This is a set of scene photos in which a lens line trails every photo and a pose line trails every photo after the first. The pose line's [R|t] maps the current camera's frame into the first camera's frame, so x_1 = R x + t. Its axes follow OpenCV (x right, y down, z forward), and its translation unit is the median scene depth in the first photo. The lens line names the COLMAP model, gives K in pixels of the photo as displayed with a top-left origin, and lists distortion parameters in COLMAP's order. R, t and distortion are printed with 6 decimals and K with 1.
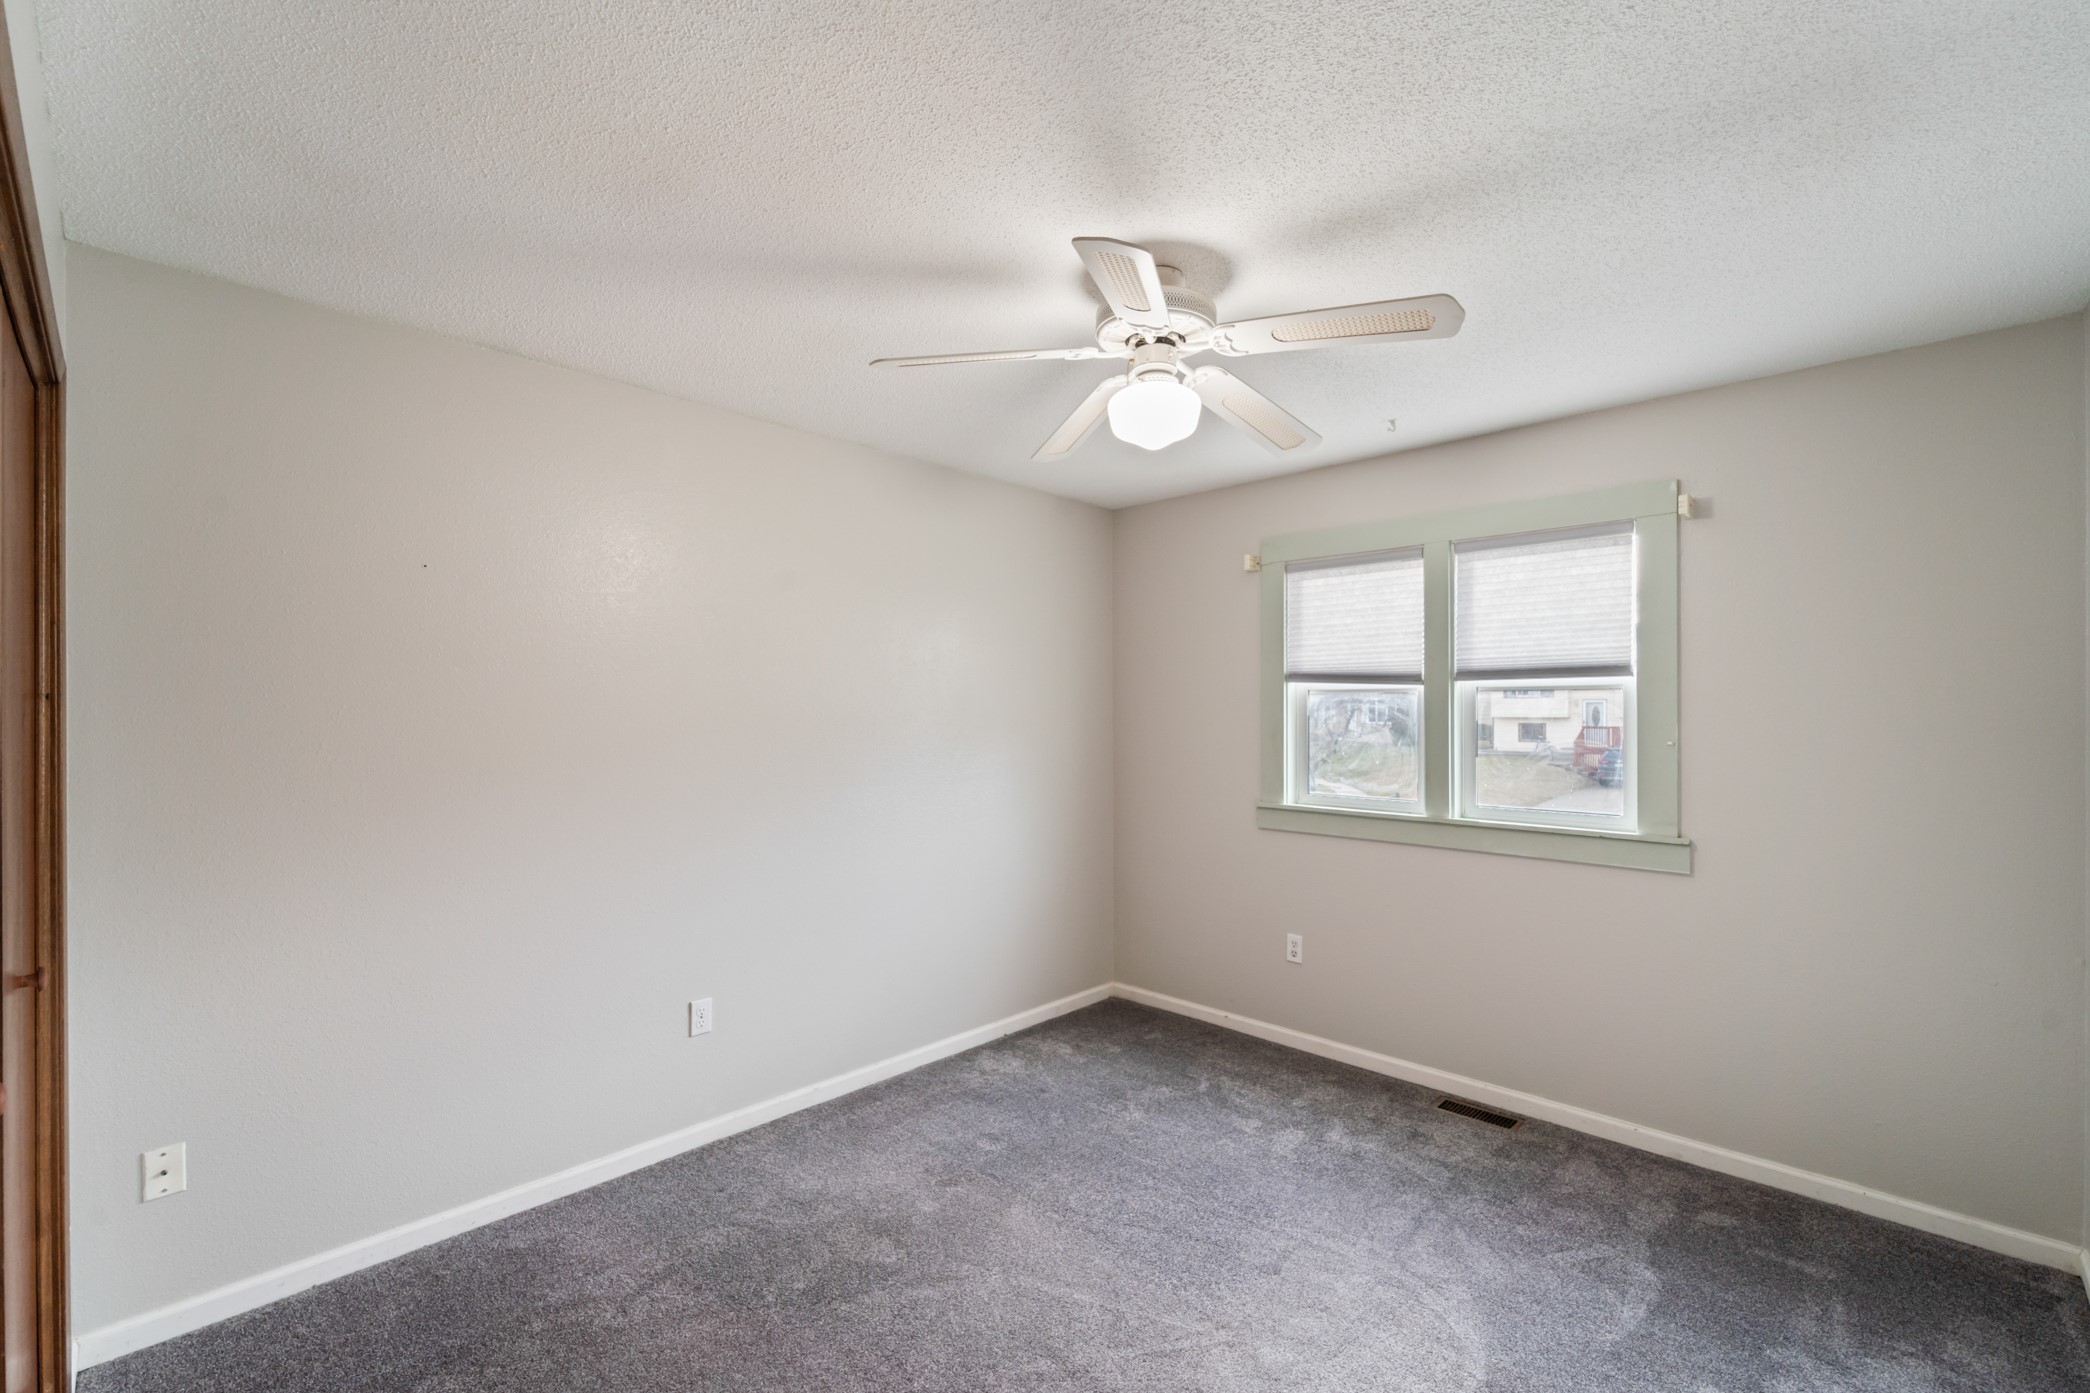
lens RADIAL K [[860.1, 0, 1031.5], [0, 860.1, 687.8], [0, 0, 1]] dist [-0.001339, -0.000083]
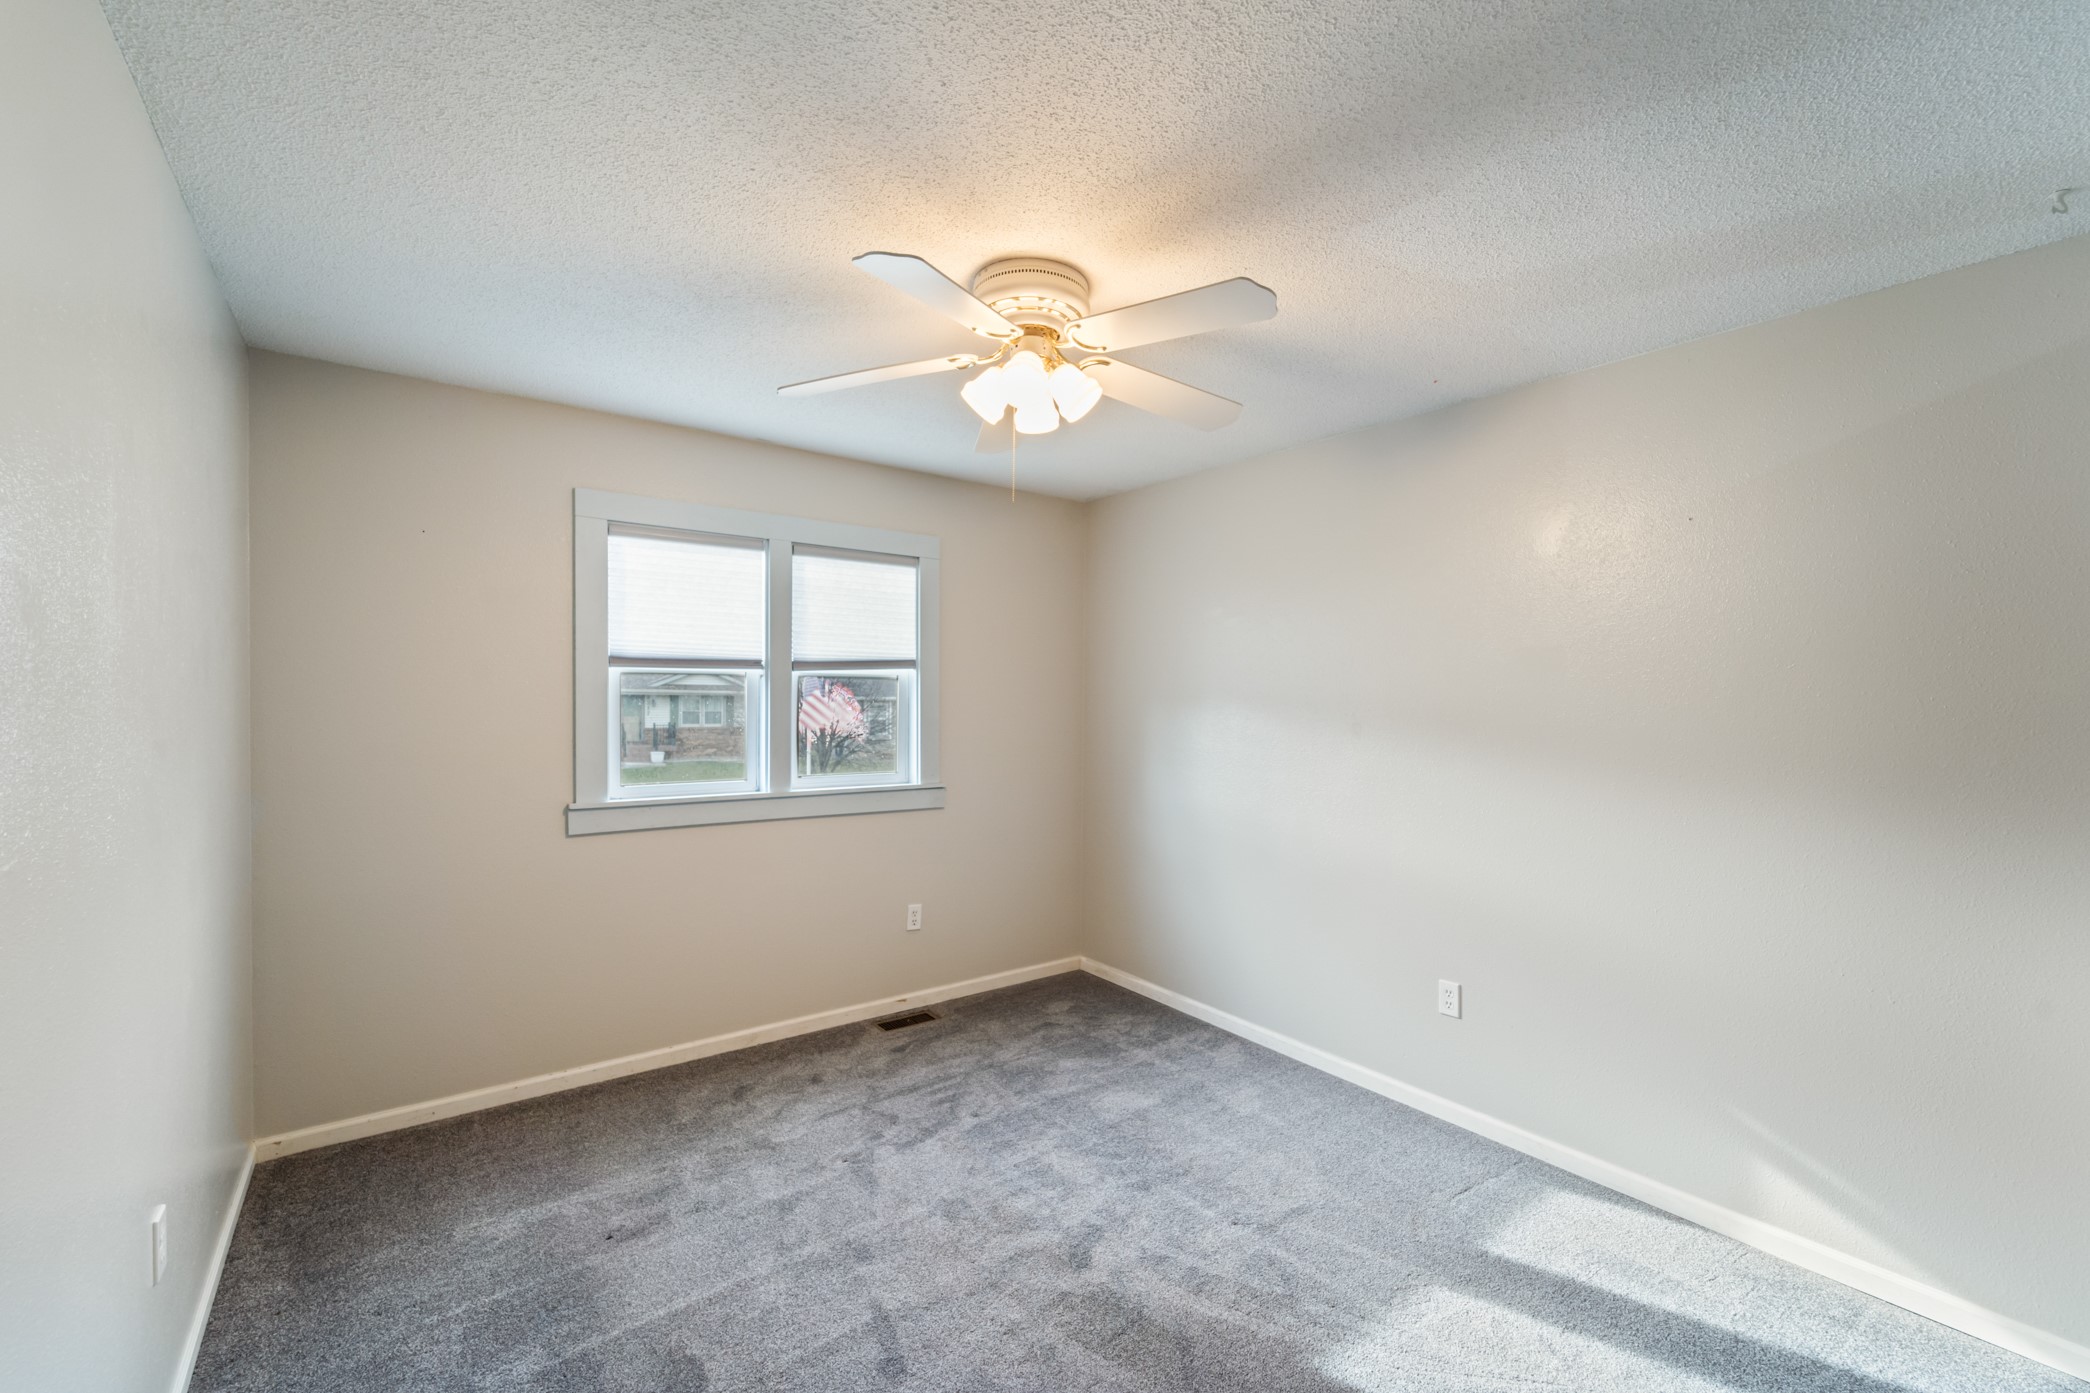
lens RADIAL K [[840.1, 0, 1038.3], [0, 840.1, 700.8], [0, 0, 1]] dist [-0.000177, -0.000003]
pose [[0.188307, -0.005509, 0.982095, -0.509926], [-0.031767, 0.999427, 0.011697, 0.010989], [-0.981596, -0.033401, 0.188024, 0.482061]]
